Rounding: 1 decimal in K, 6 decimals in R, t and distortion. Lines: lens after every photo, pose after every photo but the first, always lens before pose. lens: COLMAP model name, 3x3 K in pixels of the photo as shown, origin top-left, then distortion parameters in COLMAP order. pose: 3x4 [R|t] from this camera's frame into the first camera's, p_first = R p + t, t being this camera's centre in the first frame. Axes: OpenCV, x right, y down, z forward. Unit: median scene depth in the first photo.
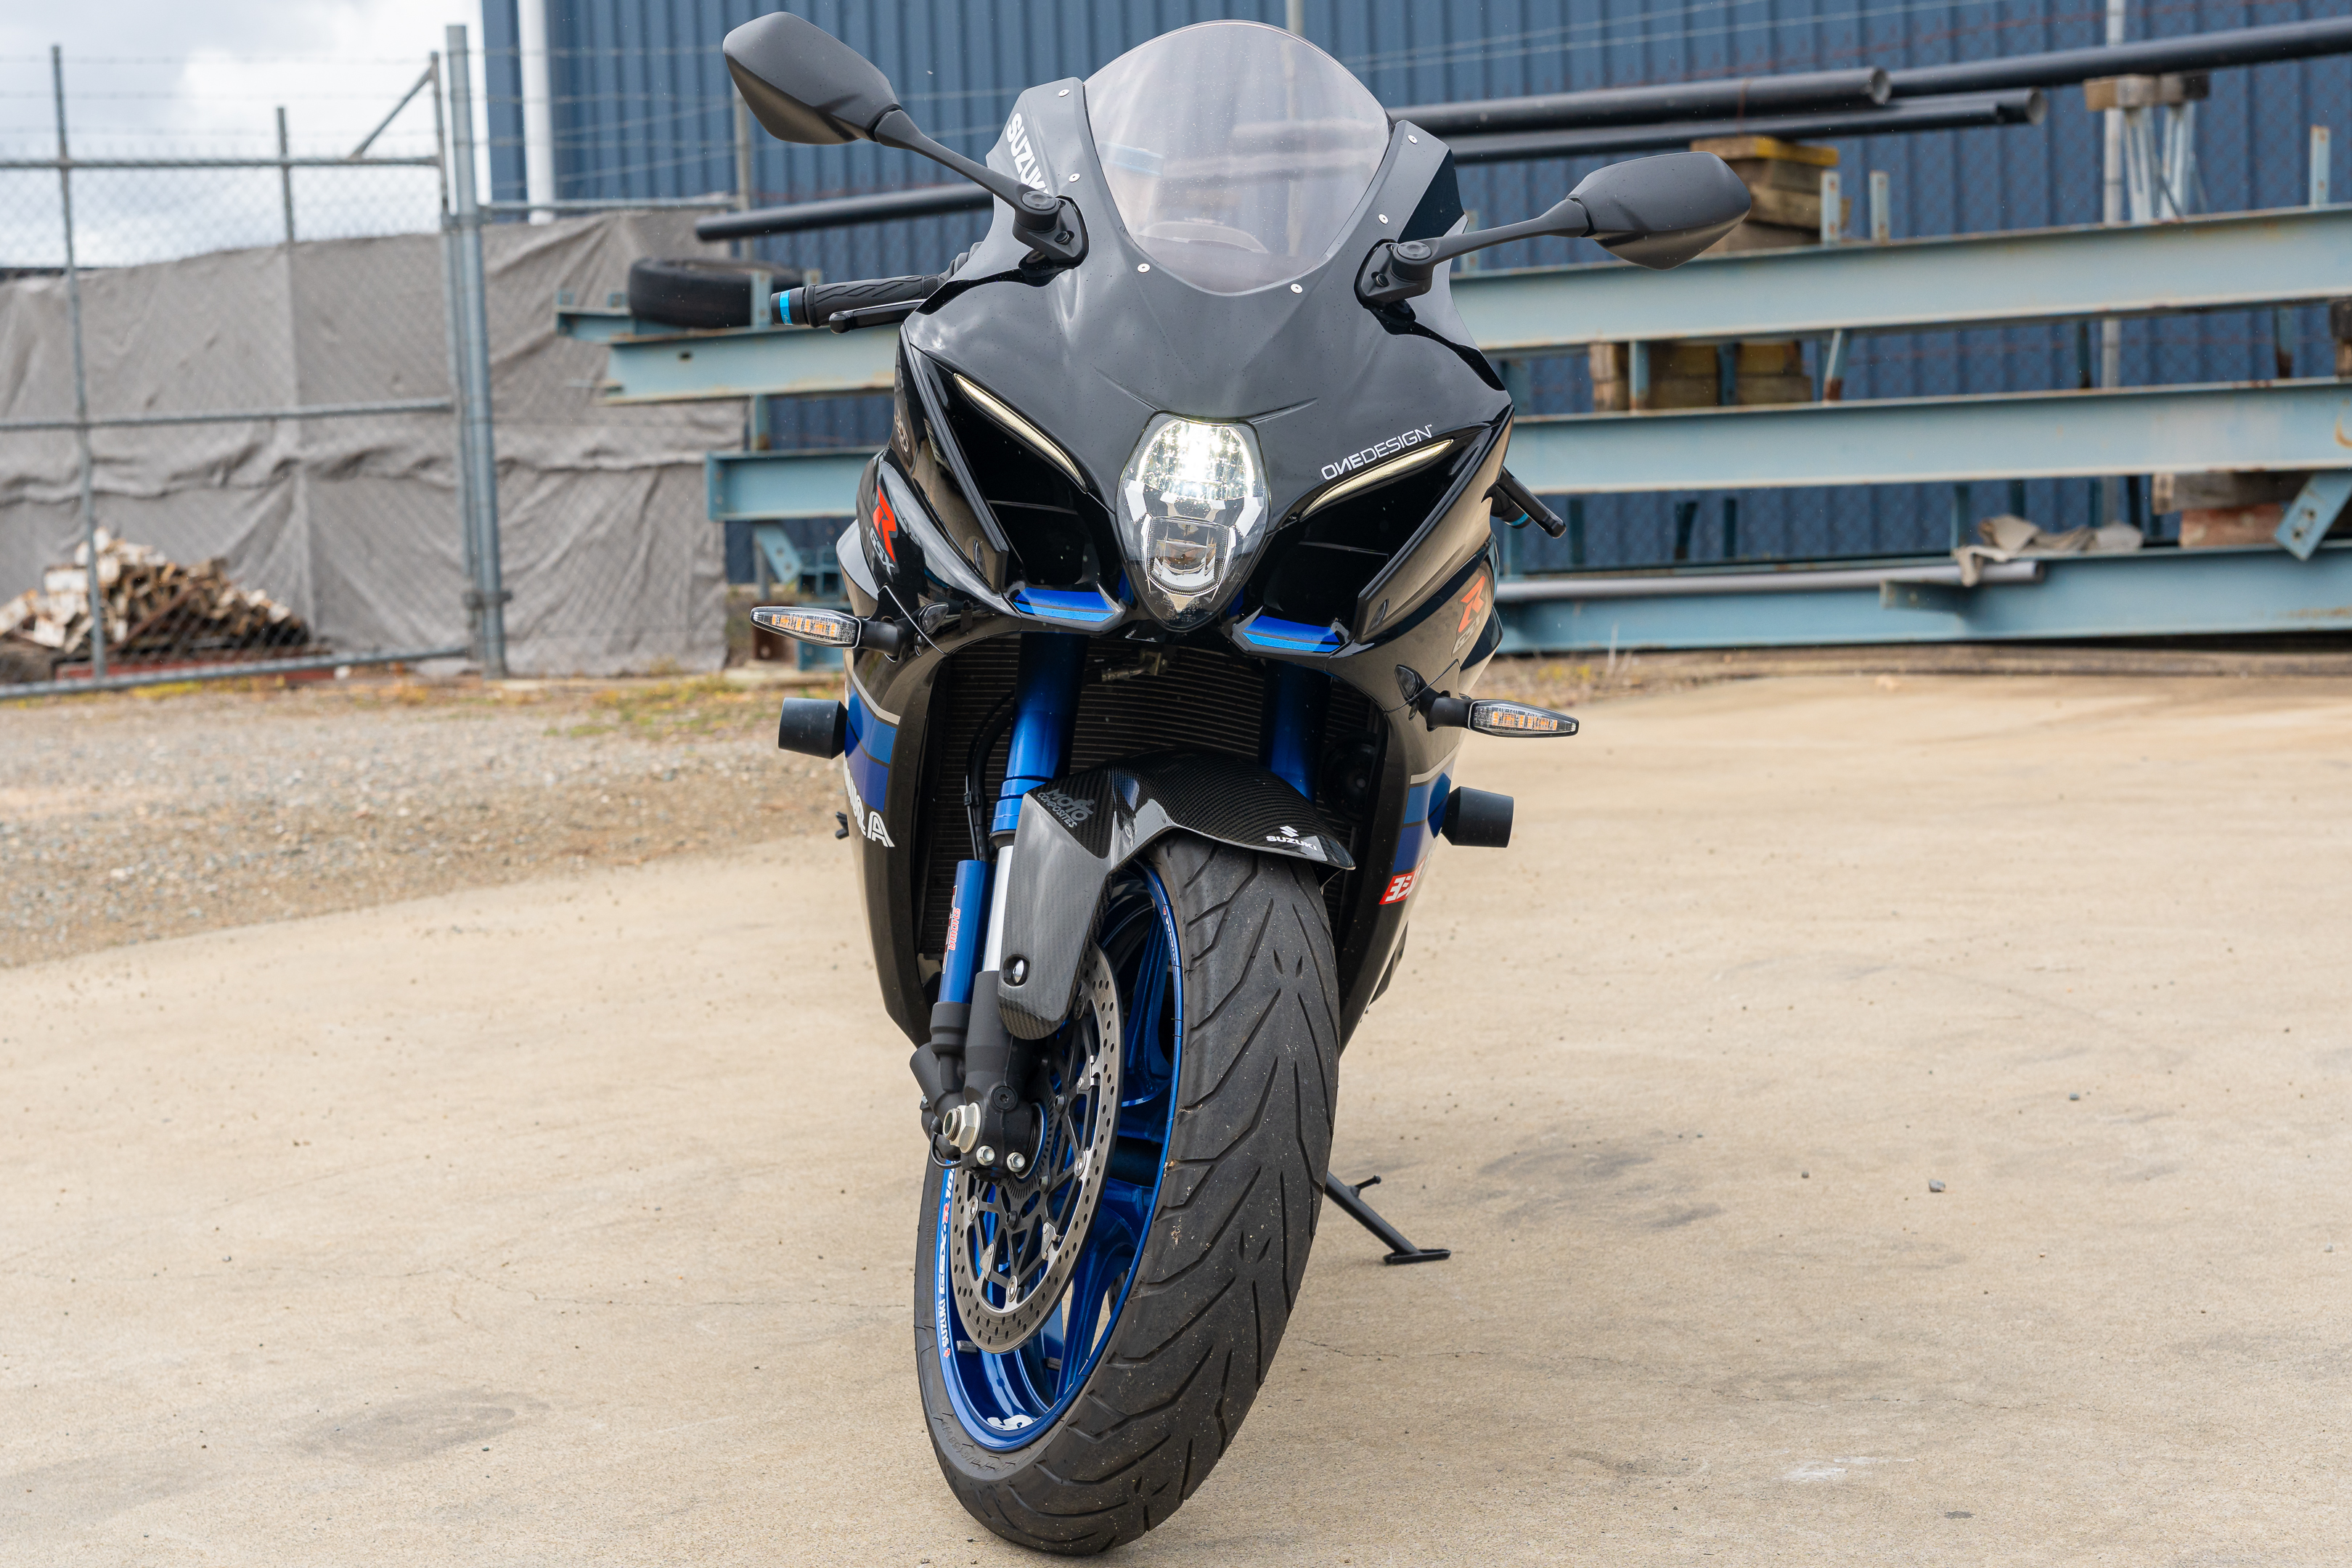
lens RADIAL K [[4037.5, 0, 1176.0], [0, 4037.5, 784.0], [0, 0, 1]] dist [0.025158, 0.101940]
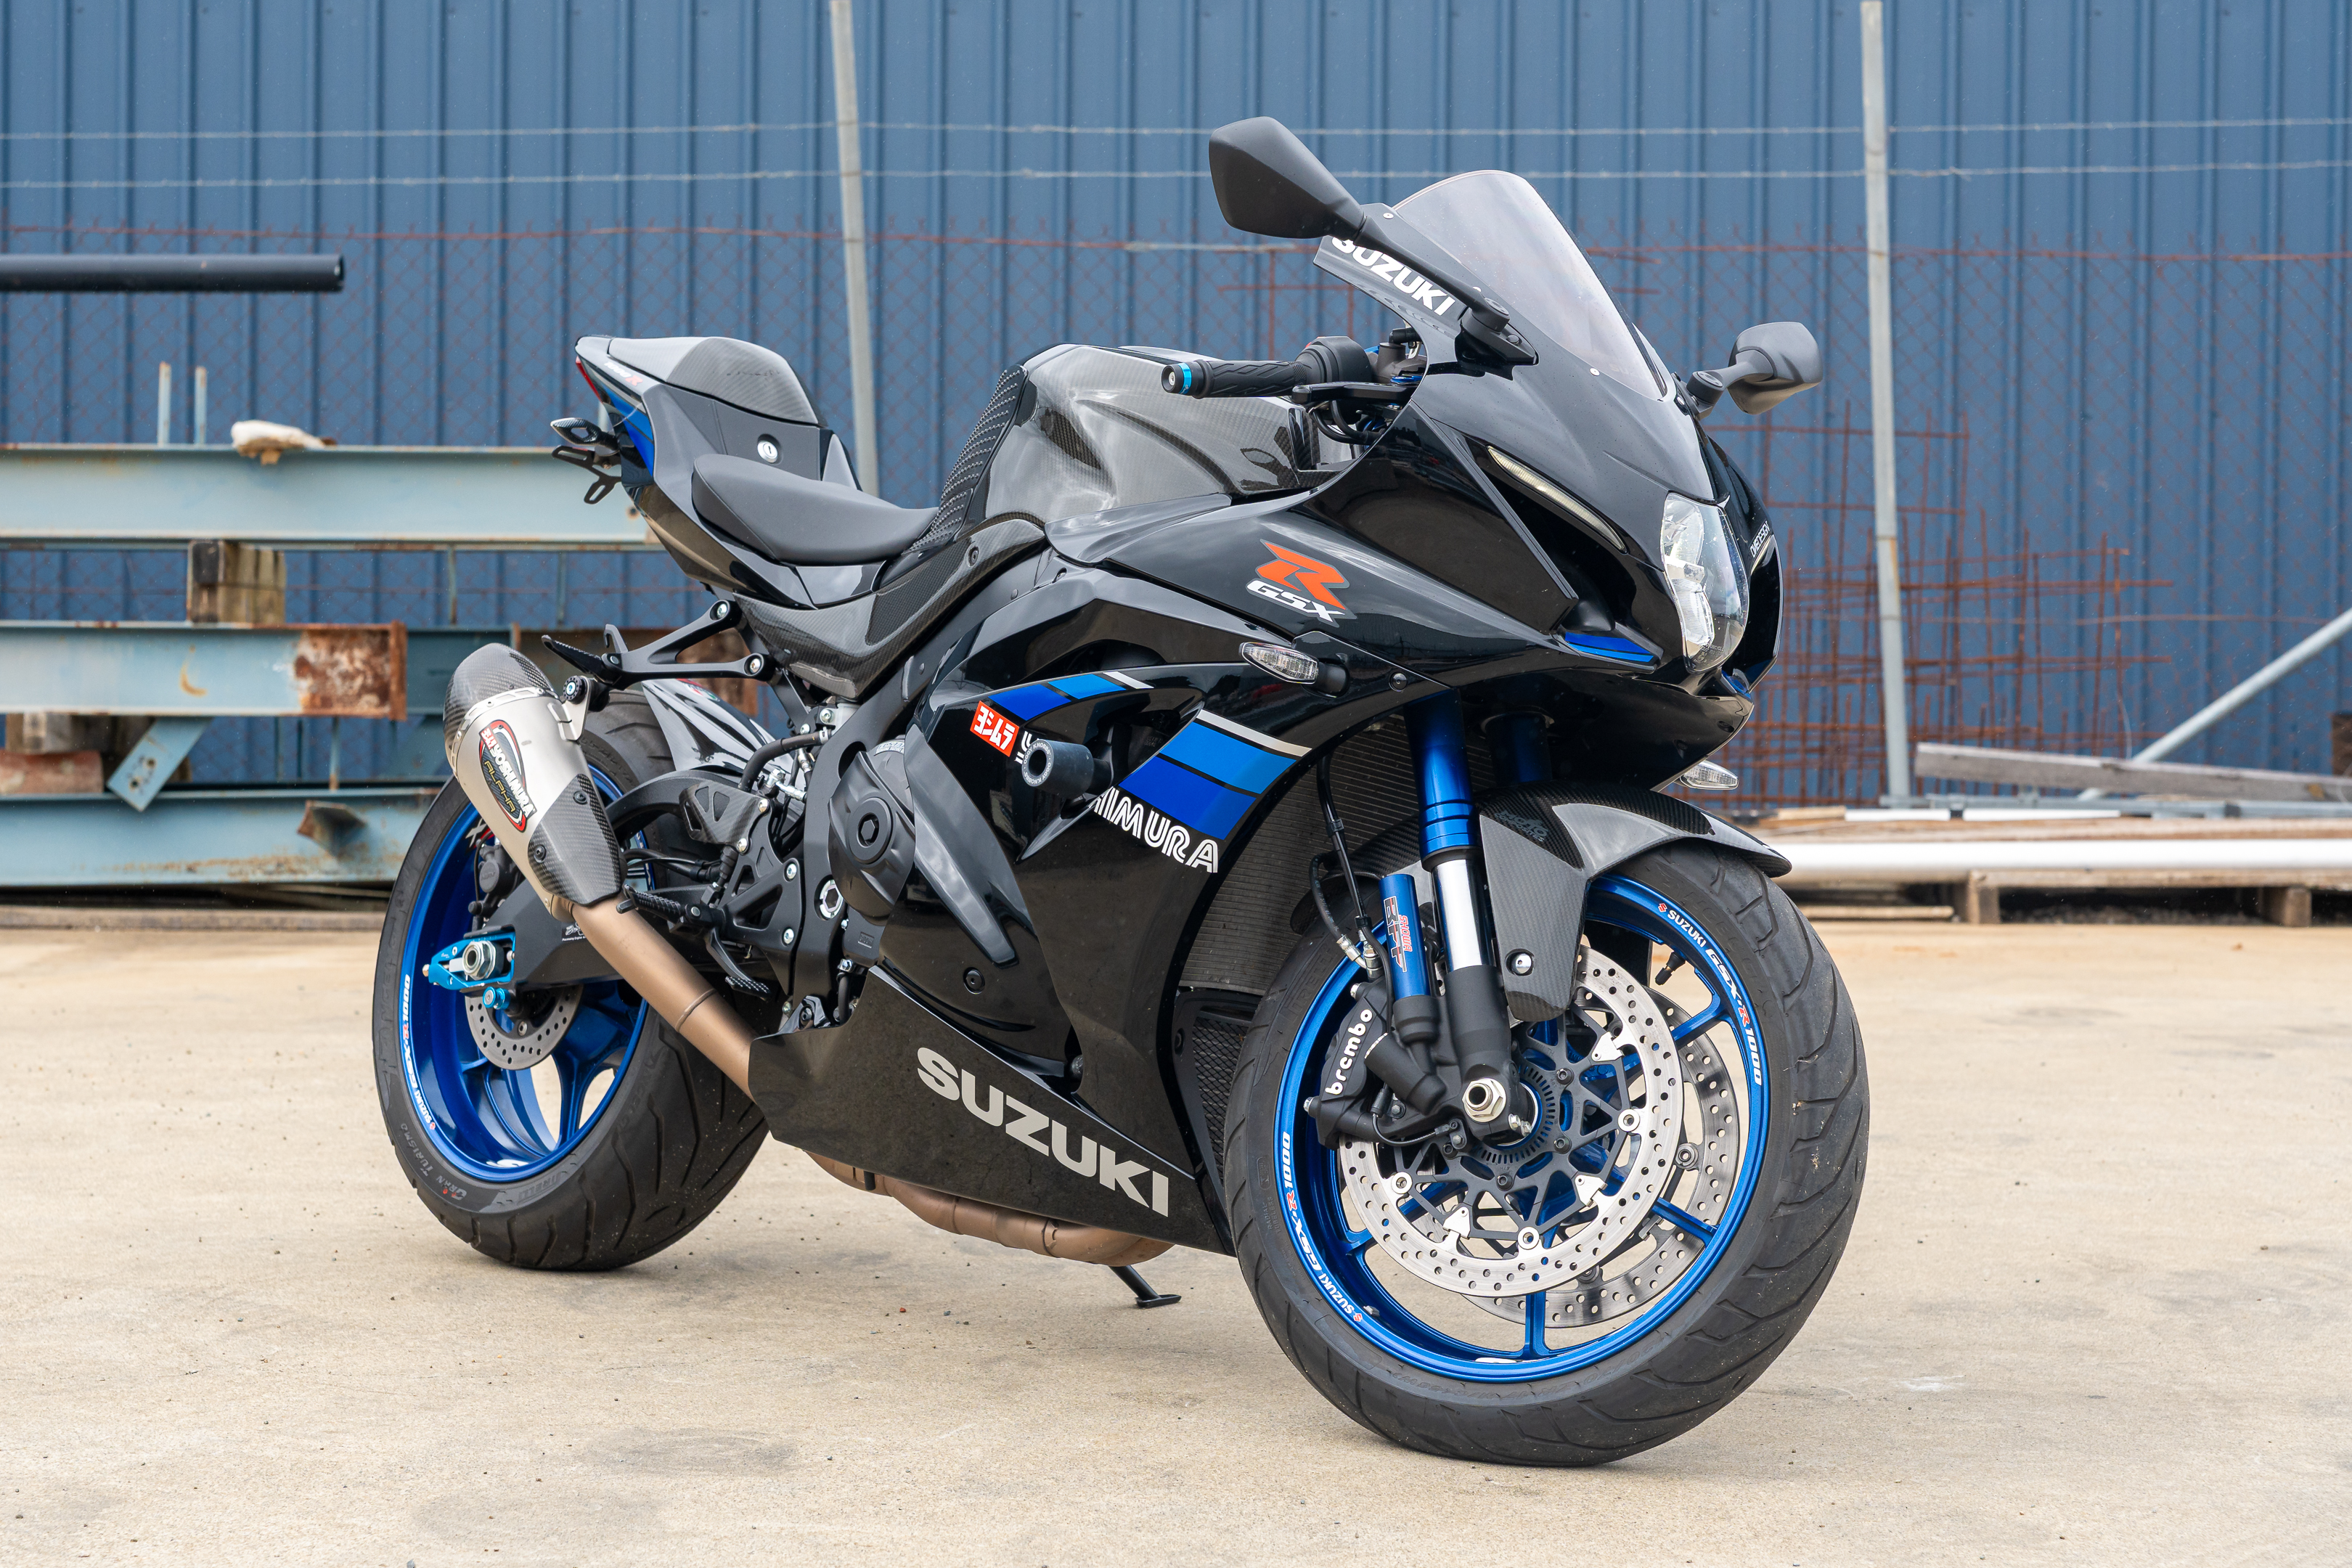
lens RADIAL K [[4579.5, 0, 1176.0], [0, 4579.5, 784.0], [0, 0, 1]] dist [0.006318, 0.036701]
pose [[0.772249, 0.039746, 0.634075, -0.225212], [0.009681, 0.997189, -0.074298, 0.021690], [-0.635246, 0.063515, 0.769694, 0.011998]]
